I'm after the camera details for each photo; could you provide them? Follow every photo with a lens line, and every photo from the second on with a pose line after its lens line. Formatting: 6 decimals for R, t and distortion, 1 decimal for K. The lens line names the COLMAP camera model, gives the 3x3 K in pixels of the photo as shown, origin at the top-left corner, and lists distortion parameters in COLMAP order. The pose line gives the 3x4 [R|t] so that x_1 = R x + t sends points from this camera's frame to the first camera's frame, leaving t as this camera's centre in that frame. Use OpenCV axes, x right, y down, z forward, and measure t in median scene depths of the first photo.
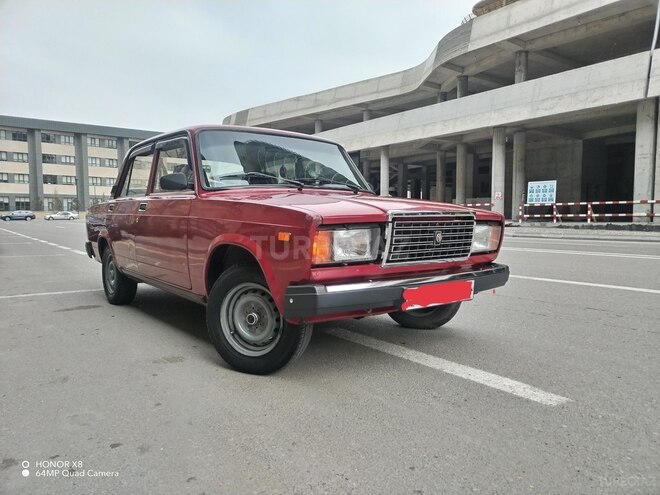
lens RADIAL K [[475.9, 0, 332.4], [0, 475.9, 252.0], [0, 0, 1]] dist [0.033295, -0.024696]
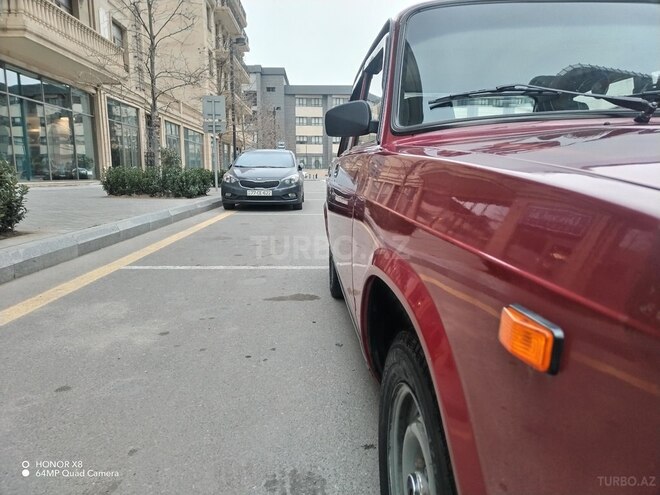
lens RADIAL K [[475.9, 0, 331.8], [0, 475.9, 254.1], [0, 0, 1]] dist [0.033295, -0.024696]
pose [[0.813076, 0.097196, -0.573987, -0.027568], [-0.042006, 0.993189, 0.108678, -0.037650], [0.580641, -0.064252, 0.811621, 0.353943]]
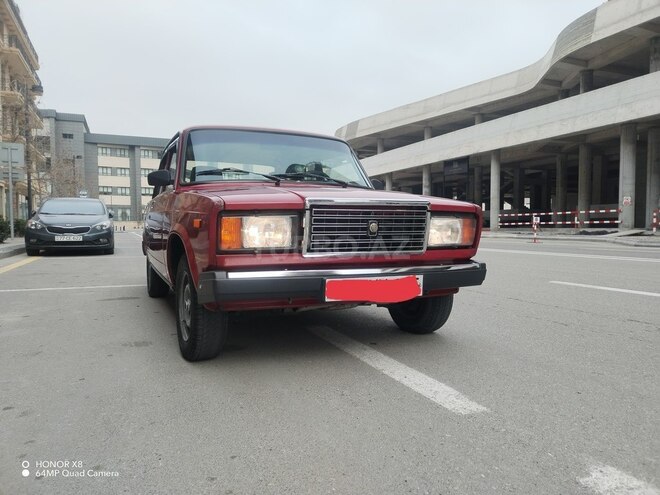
lens RADIAL K [[475.9, 0, 332.5], [0, 475.9, 254.0], [0, 0, 1]] dist [0.033295, -0.024696]
pose [[0.971051, 0.014780, -0.238413, 0.185300], [-0.018599, 0.999732, -0.013779, 0.018073], [0.238146, 0.017814, 0.971066, 0.036453]]
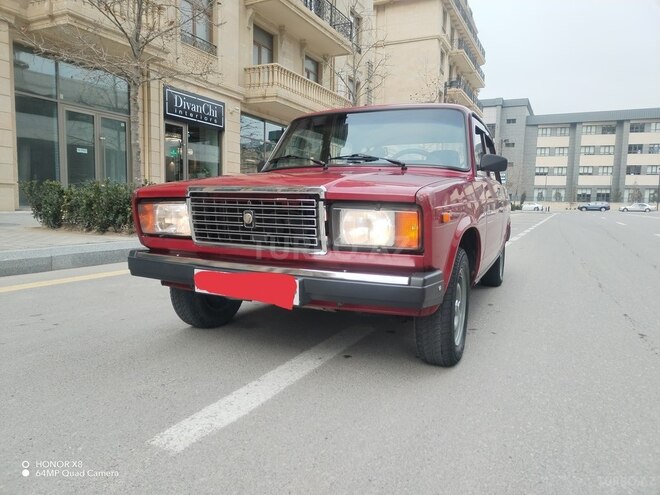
lens RADIAL K [[475.9, 0, 333.1], [0, 475.9, 251.4], [0, 0, 1]] dist [0.033295, -0.024696]
pose [[0.446683, 0.103768, -0.888654, 0.519080], [-0.089711, 0.993440, 0.070910, -0.022690], [0.890183, 0.048048, 0.453062, 0.383177]]
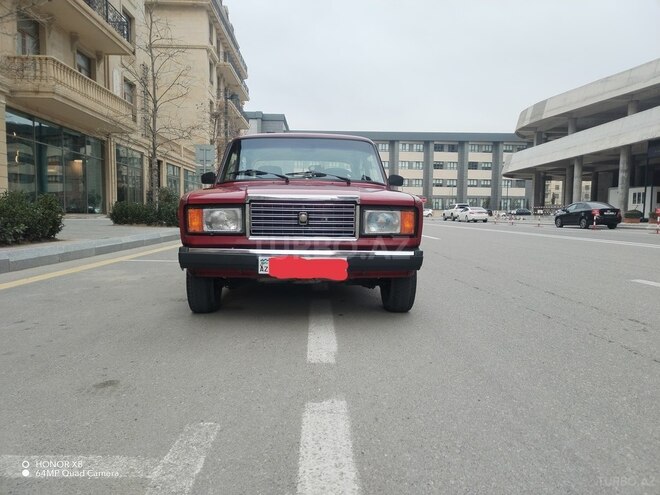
lens RADIAL K [[475.9, 0, 332.0], [0, 475.9, 253.7], [0, 0, 1]] dist [0.033295, -0.024696]
pose [[0.811904, 0.059346, -0.580767, 0.488986], [-0.055757, 0.998155, 0.024049, 0.012994], [0.581123, 0.012857, 0.813714, 0.042835]]
